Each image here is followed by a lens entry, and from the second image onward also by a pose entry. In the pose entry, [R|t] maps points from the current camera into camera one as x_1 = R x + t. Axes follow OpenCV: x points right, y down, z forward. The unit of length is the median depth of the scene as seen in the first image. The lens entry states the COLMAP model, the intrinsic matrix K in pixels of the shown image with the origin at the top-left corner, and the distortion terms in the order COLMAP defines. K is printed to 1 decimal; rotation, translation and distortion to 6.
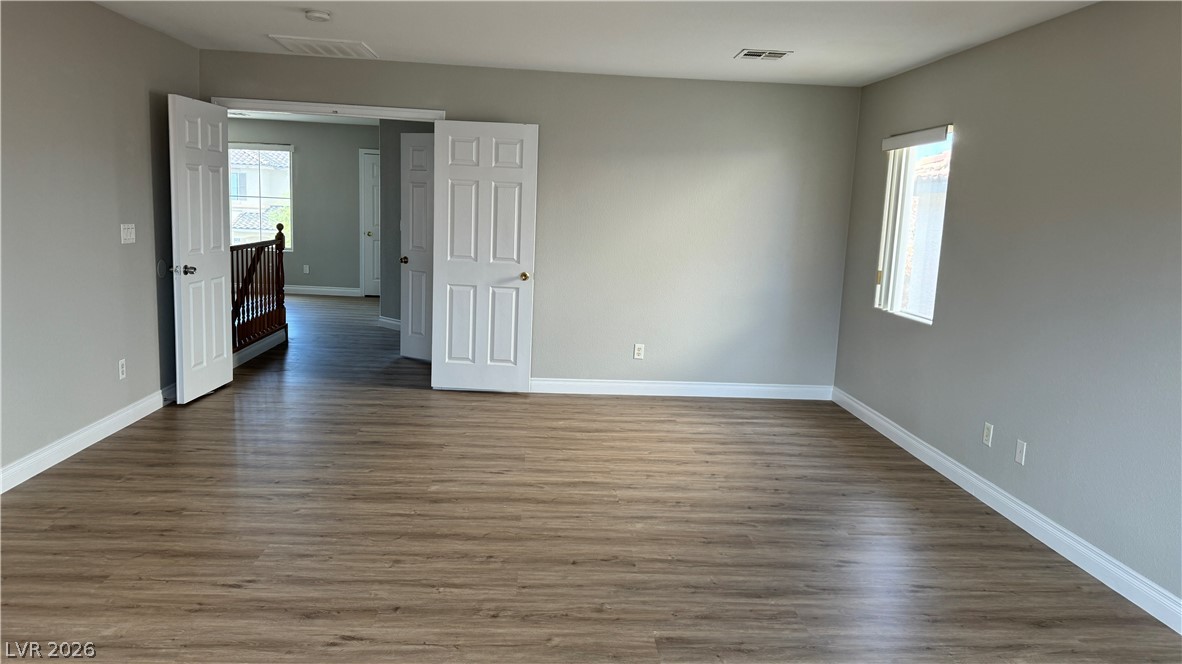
lens RADIAL K [[829.7, 0, 595.7], [0, 829.7, 330.0], [0, 0, 1]] dist [0.075723, -0.104049]
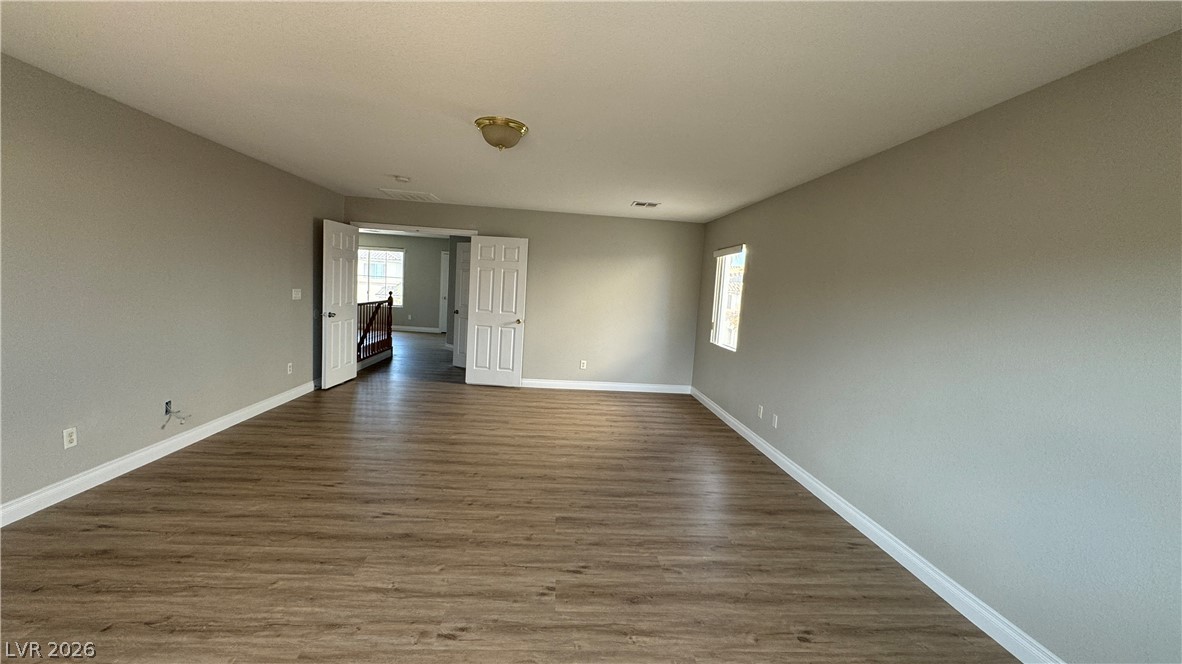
lens RADIAL K [[473.2, 0, 591.7], [0, 473.2, 331.4], [0, 0, 1]] dist [-0.005353, 0.001566]
pose [[0.999751, 0.018142, 0.013017, 0.074509], [-0.017434, 0.998466, -0.052558, 0.009281], [-0.013951, 0.052318, 0.998533, -0.030681]]
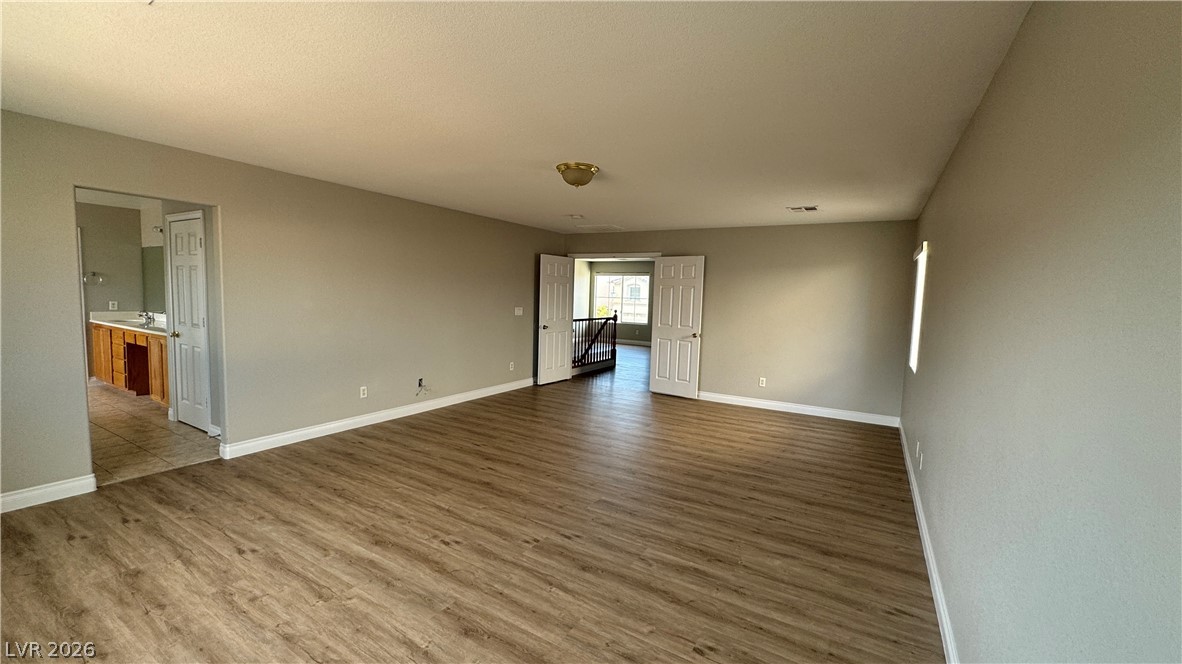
lens RADIAL K [[473.2, 0, 592.5], [0, 473.2, 329.3], [0, 0, 1]] dist [-0.005353, 0.001566]
pose [[0.825401, 0.025620, -0.563965, 0.413530], [-0.079662, 0.994260, -0.071424, 0.019824], [0.558897, 0.103880, 0.822704, -0.011271]]
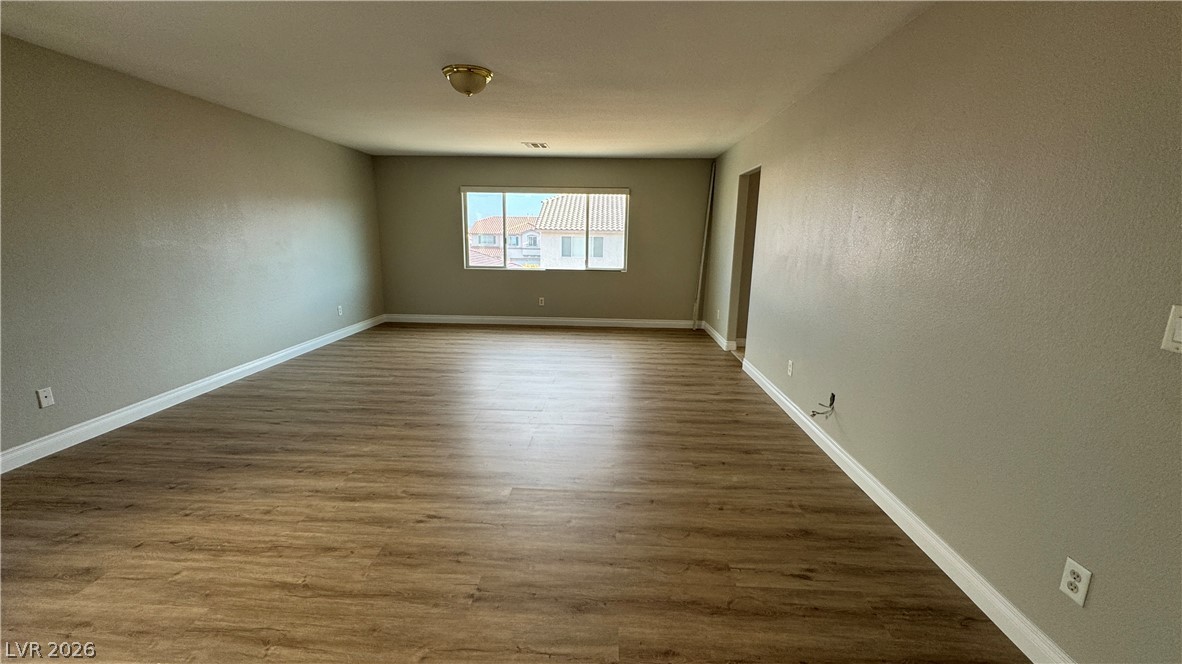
lens RADIAL K [[473.2, 0, 587.1], [0, 473.2, 332.9], [0, 0, 1]] dist [-0.005353, 0.001566]
pose [[-0.992259, -0.080333, 0.094700, -0.291276], [-0.042343, 0.935750, 0.350113, -0.185854], [-0.116741, 0.343393, -0.931908, 1.280145]]
